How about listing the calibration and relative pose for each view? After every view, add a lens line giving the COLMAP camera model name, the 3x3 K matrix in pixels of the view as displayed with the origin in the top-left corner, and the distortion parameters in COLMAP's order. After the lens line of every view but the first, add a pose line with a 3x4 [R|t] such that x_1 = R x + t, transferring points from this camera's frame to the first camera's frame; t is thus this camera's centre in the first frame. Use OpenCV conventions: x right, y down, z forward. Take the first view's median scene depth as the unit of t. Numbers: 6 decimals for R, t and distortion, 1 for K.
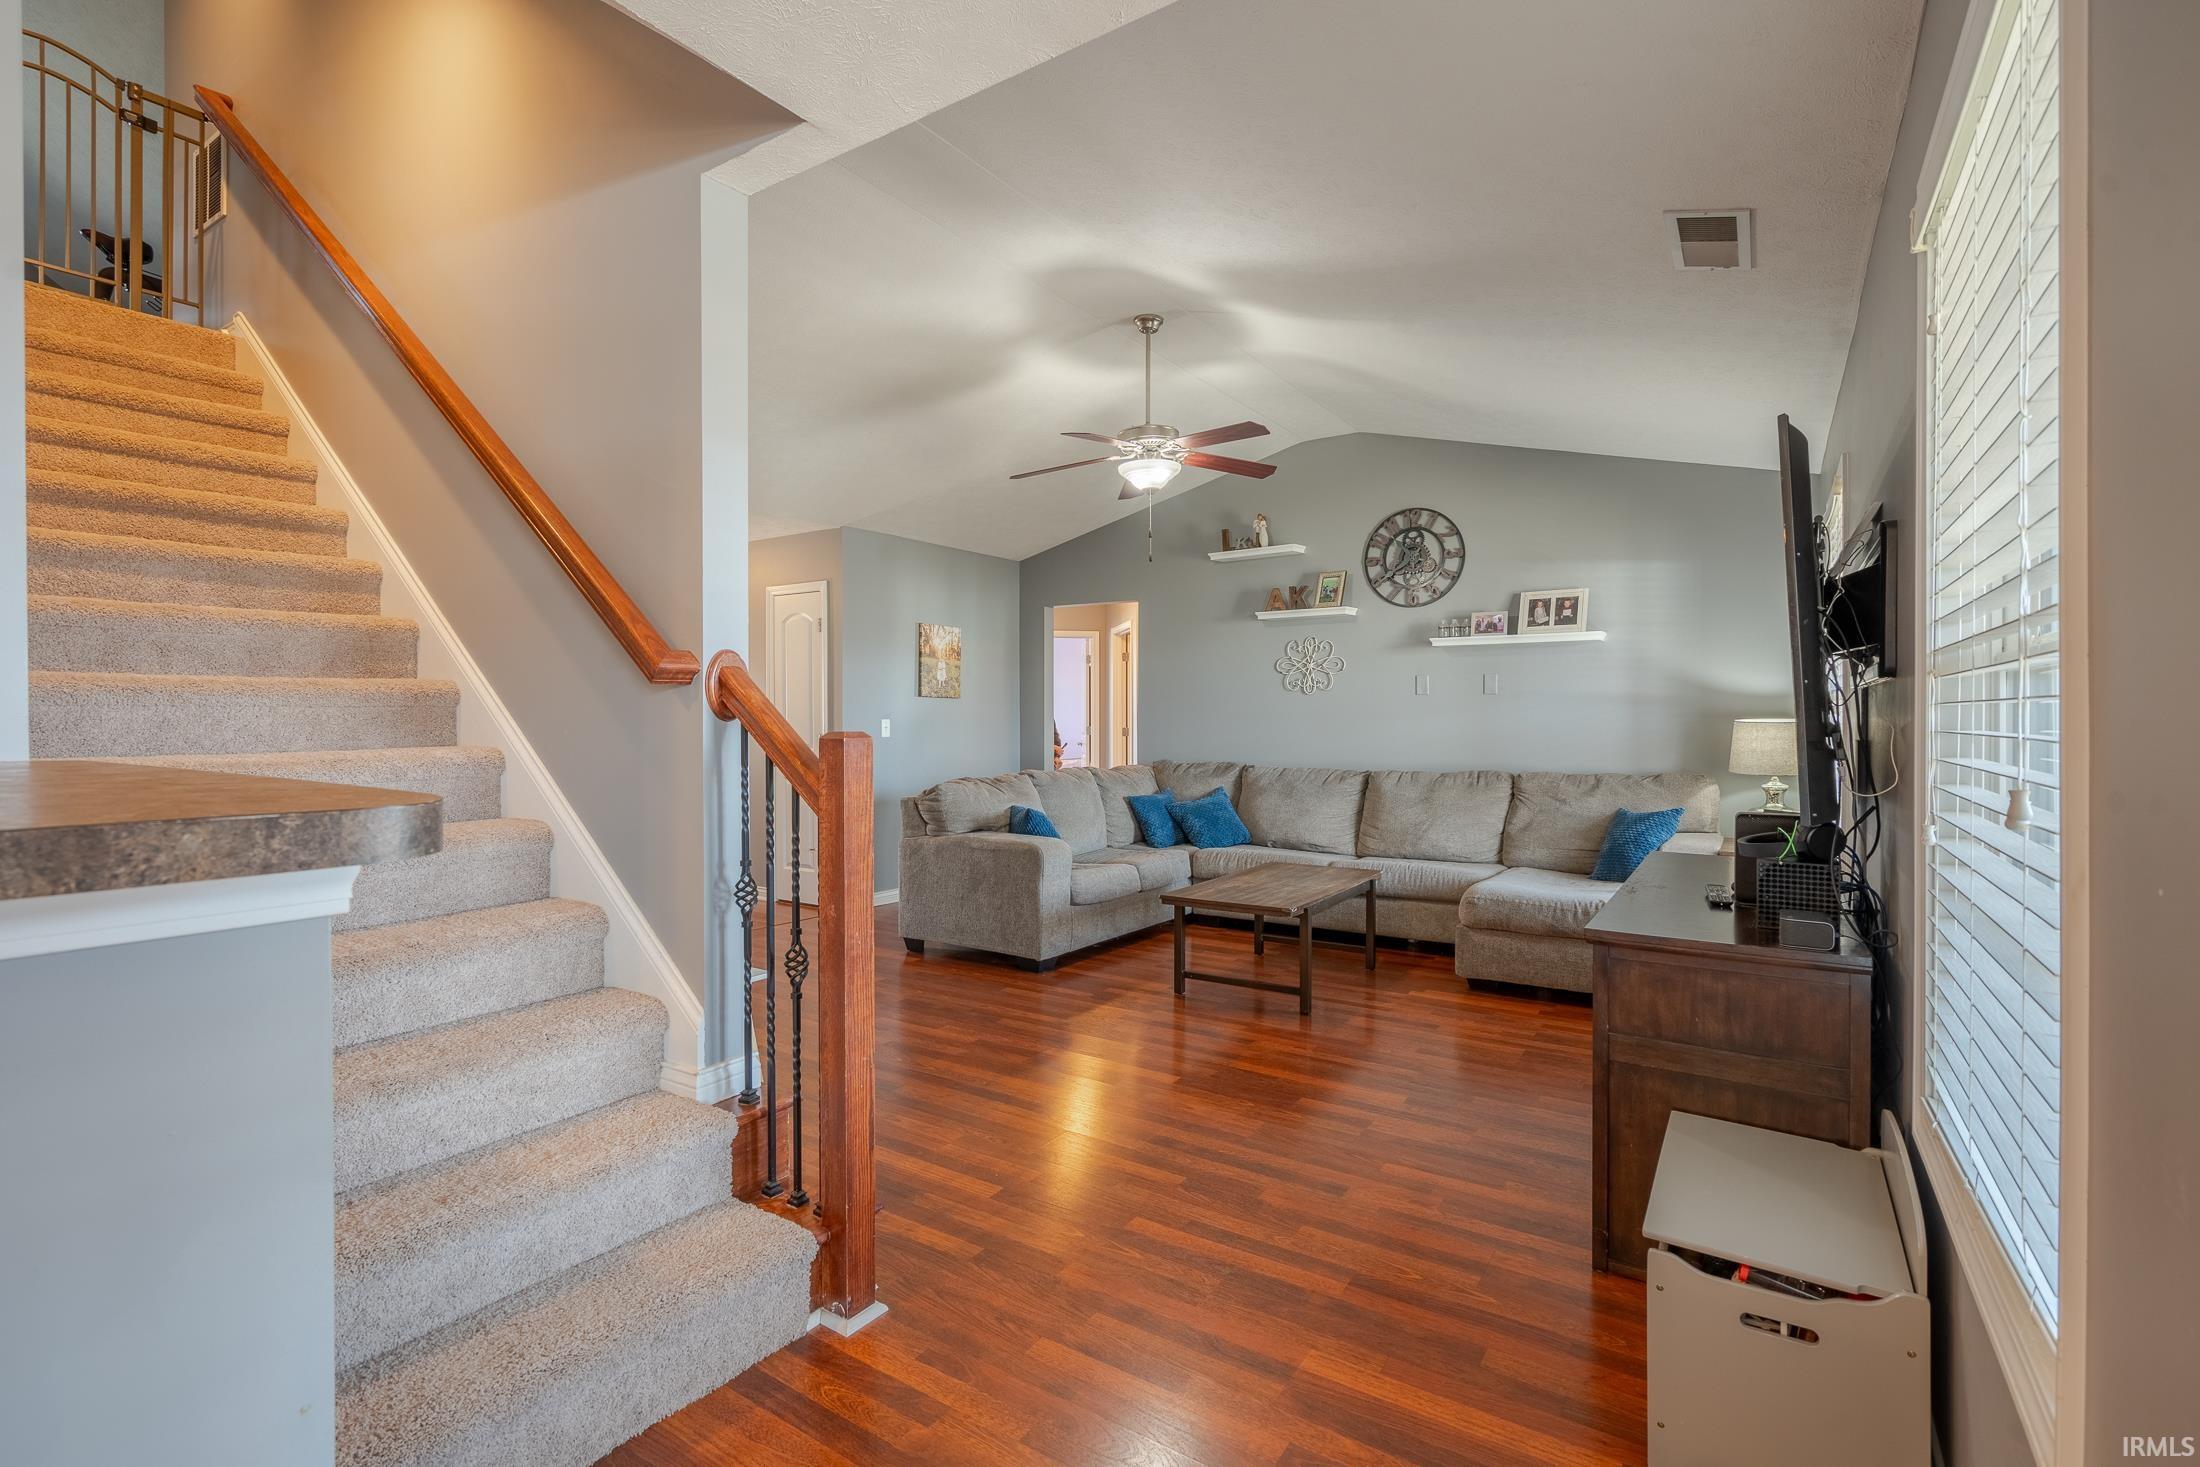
lens RADIAL K [[1001.6, 0, 1097.6], [0, 1001.6, 746.1], [0, 0, 1]] dist [-0.001149, 0.000088]
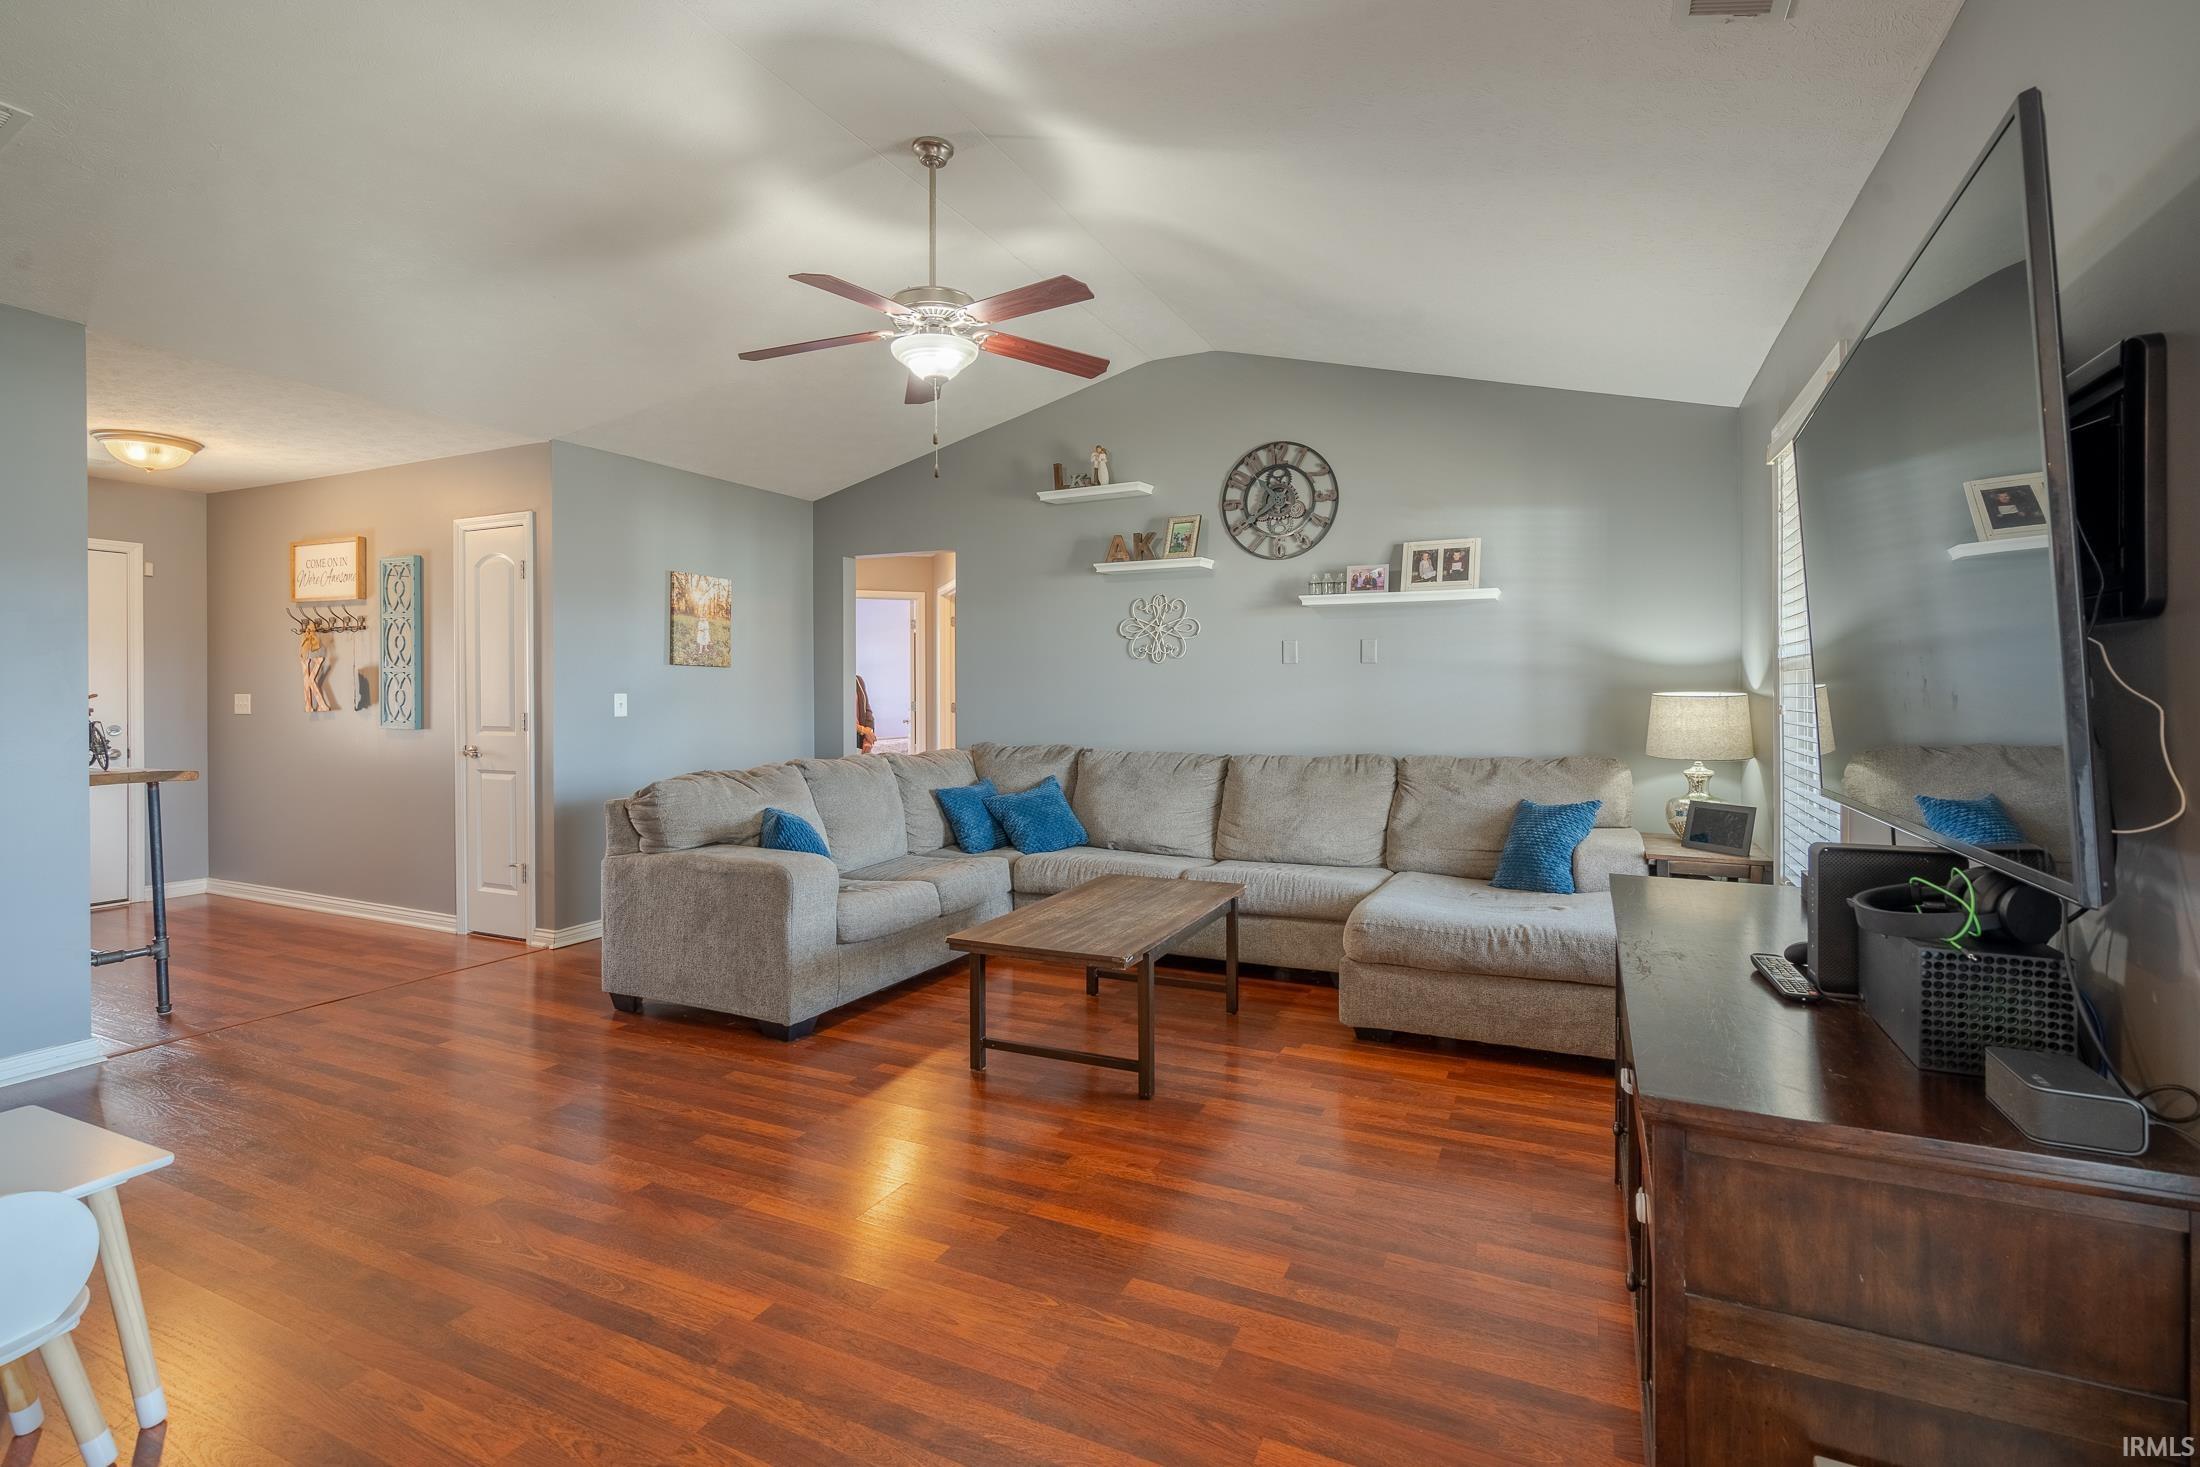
lens RADIAL K [[1018.7, 0, 1072.9], [0, 1018.7, 720.4], [0, 0, 1]] dist [-0.000819, -0.000294]
pose [[0.993368, -0.004009, 0.114909, 0.052110], [0.003936, 0.999992, 0.000860, -0.005848], [-0.114911, -0.000402, 0.993376, 0.199655]]
